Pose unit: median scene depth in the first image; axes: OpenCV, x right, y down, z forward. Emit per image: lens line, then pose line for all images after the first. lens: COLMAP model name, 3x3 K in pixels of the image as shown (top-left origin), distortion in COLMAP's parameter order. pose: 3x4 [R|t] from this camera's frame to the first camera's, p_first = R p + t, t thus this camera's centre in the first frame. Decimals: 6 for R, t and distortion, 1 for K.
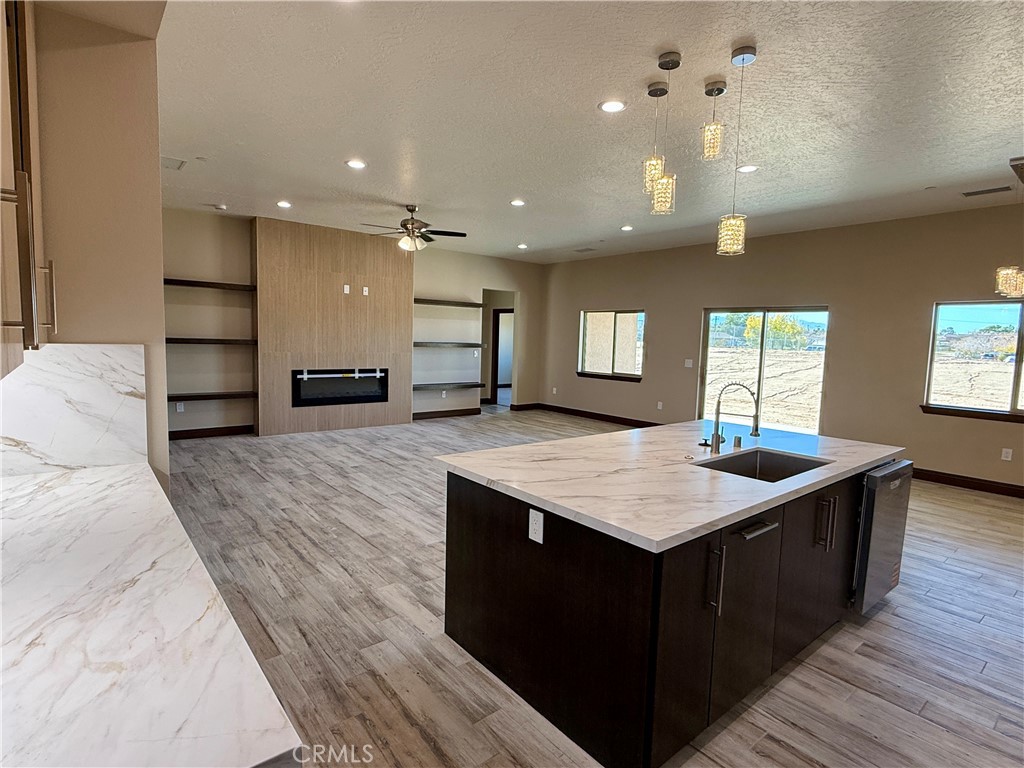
lens RADIAL K [[527.3, 0, 503.9], [0, 527.3, 381.7], [0, 0, 1]] dist [0.002407, -0.000379]
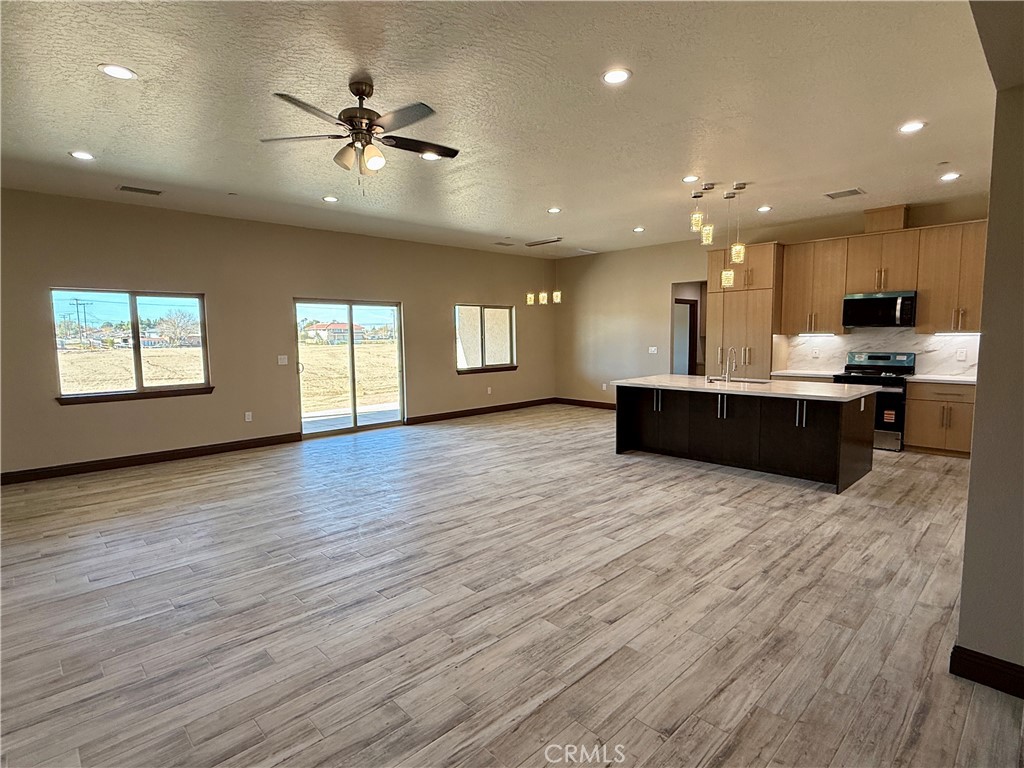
lens RADIAL K [[527.3, 0, 510.5], [0, 527.3, 383.8], [0, 0, 1]] dist [0.002407, -0.000379]
pose [[-0.087098, -0.122712, 0.988613, -0.876732], [0.092426, 0.987108, 0.130668, -0.119276], [-0.991903, 0.102755, -0.074634, 1.104616]]
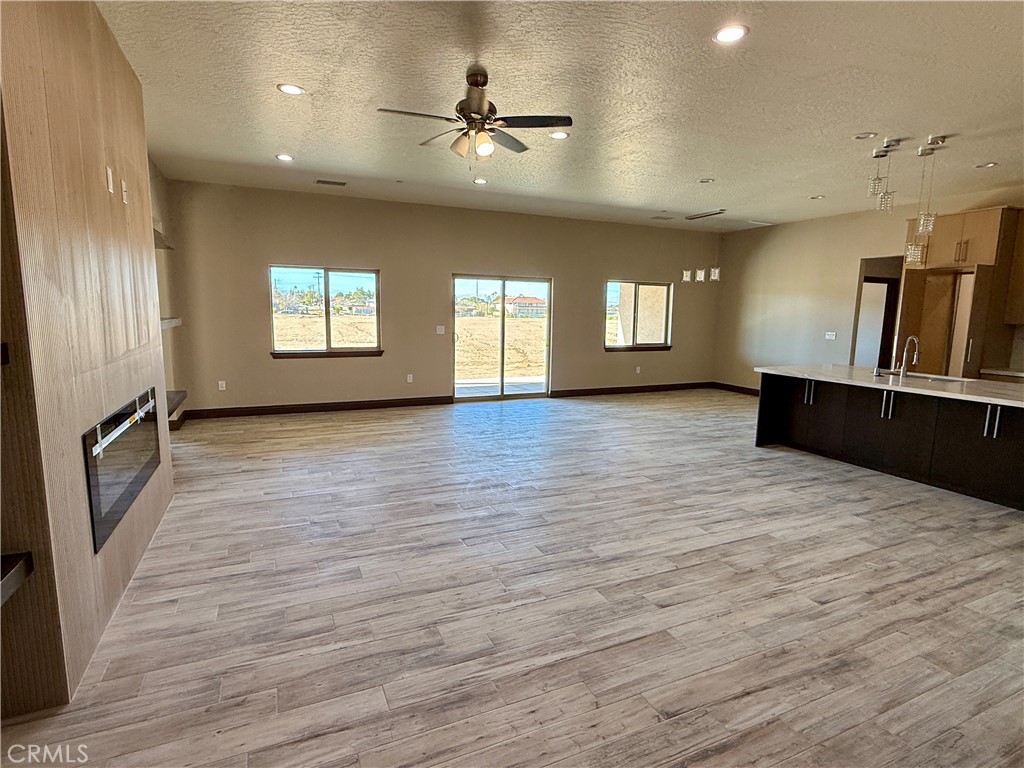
lens RADIAL K [[527.3, 0, 510.4], [0, 527.3, 385.7], [0, 0, 1]] dist [0.002407, -0.000379]
pose [[0.251929, -0.164279, 0.953700, -0.895448], [0.072264, 0.985928, 0.150741, -0.112501], [-0.965044, 0.030942, 0.260256, 0.994049]]
